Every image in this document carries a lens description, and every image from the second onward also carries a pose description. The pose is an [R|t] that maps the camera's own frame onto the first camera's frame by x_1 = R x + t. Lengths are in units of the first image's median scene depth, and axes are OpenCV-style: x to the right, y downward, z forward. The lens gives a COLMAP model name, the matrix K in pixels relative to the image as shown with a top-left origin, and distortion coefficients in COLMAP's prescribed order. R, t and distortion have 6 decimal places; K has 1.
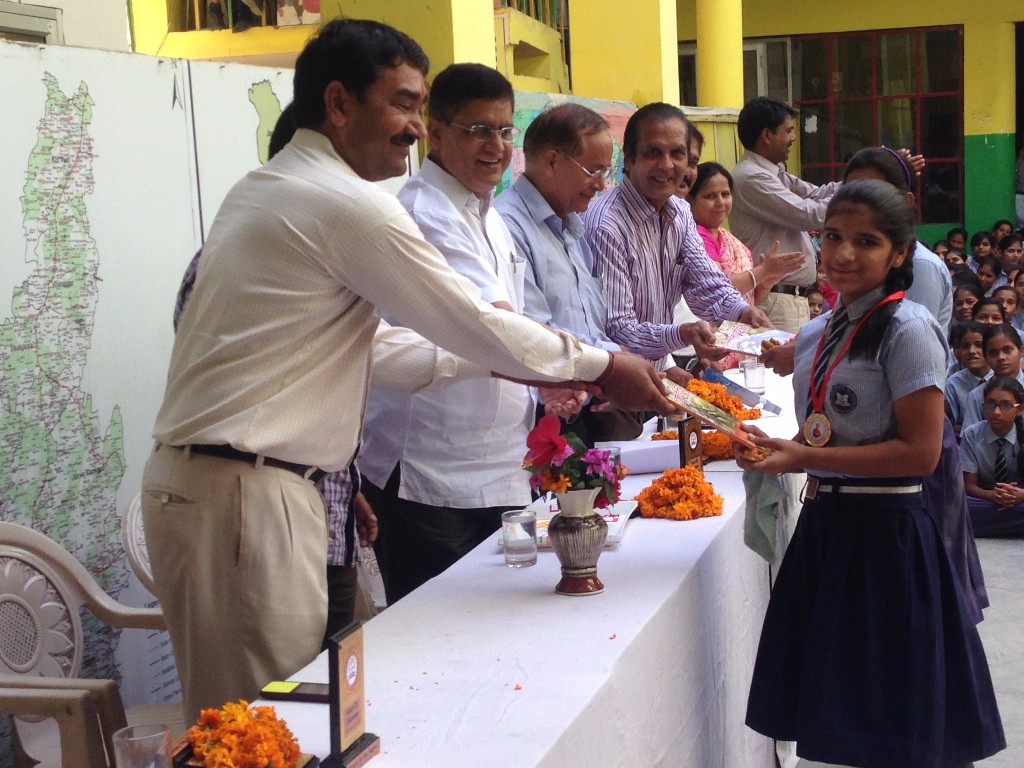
lens RADIAL K [[1861.4, 0, 512.0], [0, 1861.4, 384.8], [0, 0, 1]] dist [0.046991, 0.324527]
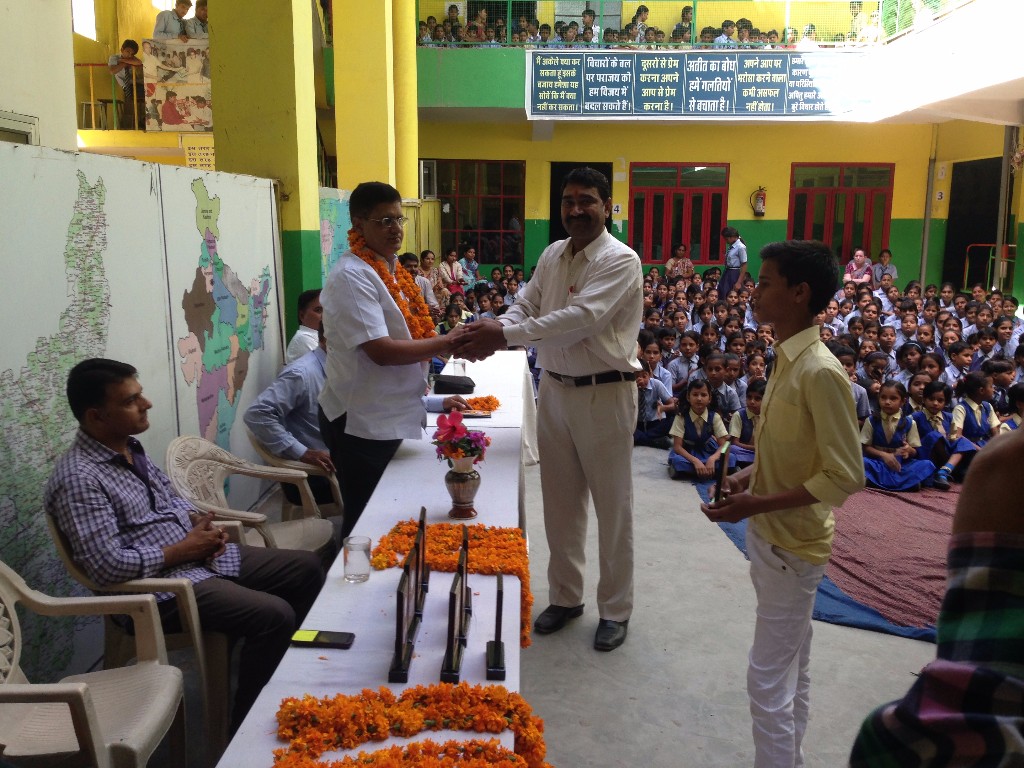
lens RADIAL K [[953.6, 0, 514.7], [0, 953.6, 398.7], [0, 0, 1]] dist [0.145130, -0.211837]
pose [[0.962464, 0.002187, 0.271402, -0.121147], [-0.020325, 0.997740, 0.064039, -0.039198], [-0.270649, -0.067151, 0.960333, 0.131718]]
